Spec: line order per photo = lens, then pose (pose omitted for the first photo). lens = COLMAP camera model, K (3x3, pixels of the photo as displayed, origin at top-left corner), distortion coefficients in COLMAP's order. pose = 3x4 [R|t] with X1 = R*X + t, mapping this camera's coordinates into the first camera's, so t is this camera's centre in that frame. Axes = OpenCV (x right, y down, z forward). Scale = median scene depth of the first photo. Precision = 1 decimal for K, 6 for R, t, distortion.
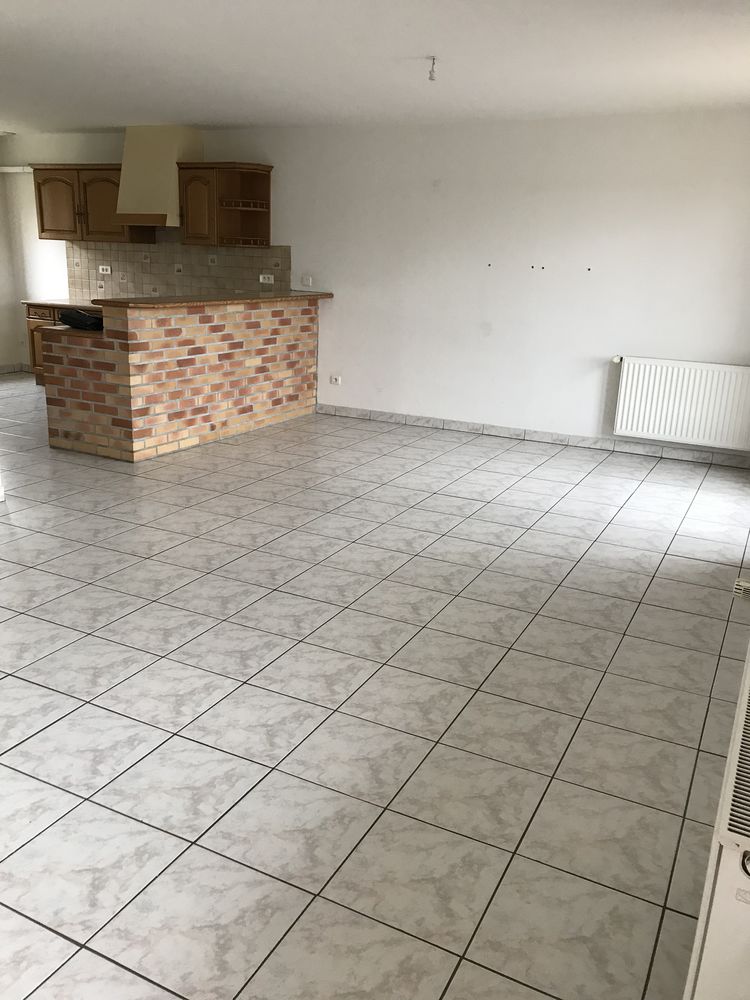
lens RADIAL K [[825.5, 0, 375.6], [0, 825.5, 503.5], [0, 0, 1]] dist [0.058842, 0.001314]
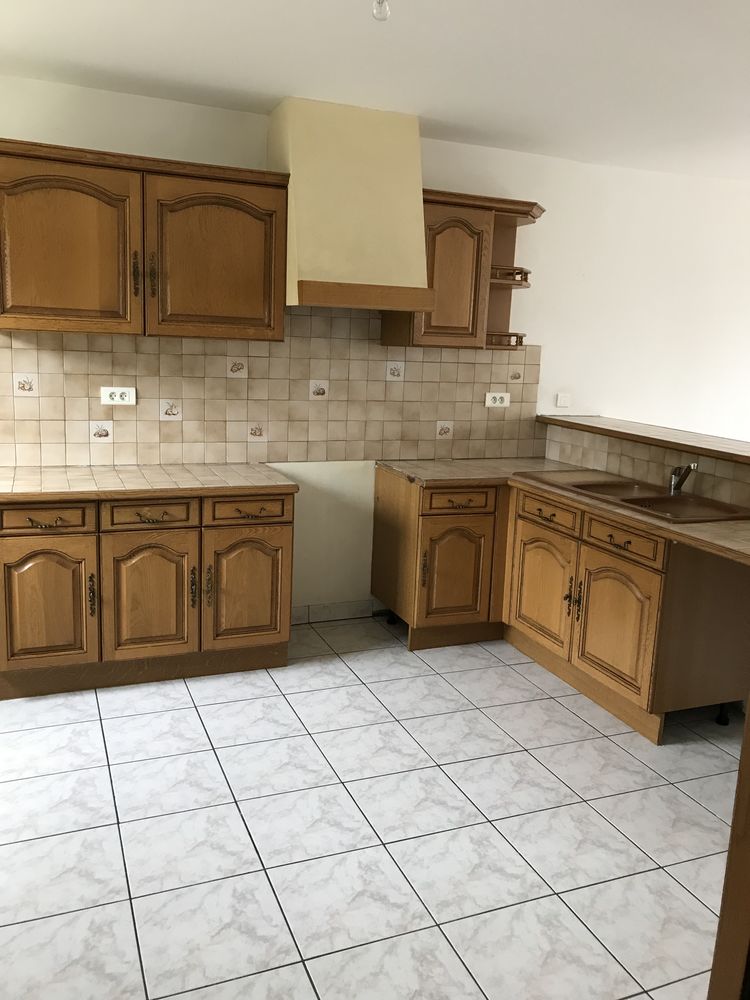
lens RADIAL K [[825.5, 0, 375.3], [0, 825.5, 493.3], [0, 0, 1]] dist [0.058842, 0.001314]
pose [[0.659103, -0.142685, 0.738393, -0.596024], [0.200287, 0.979681, 0.010531, -0.219179], [-0.724892, 0.140949, 0.674289, 0.649182]]
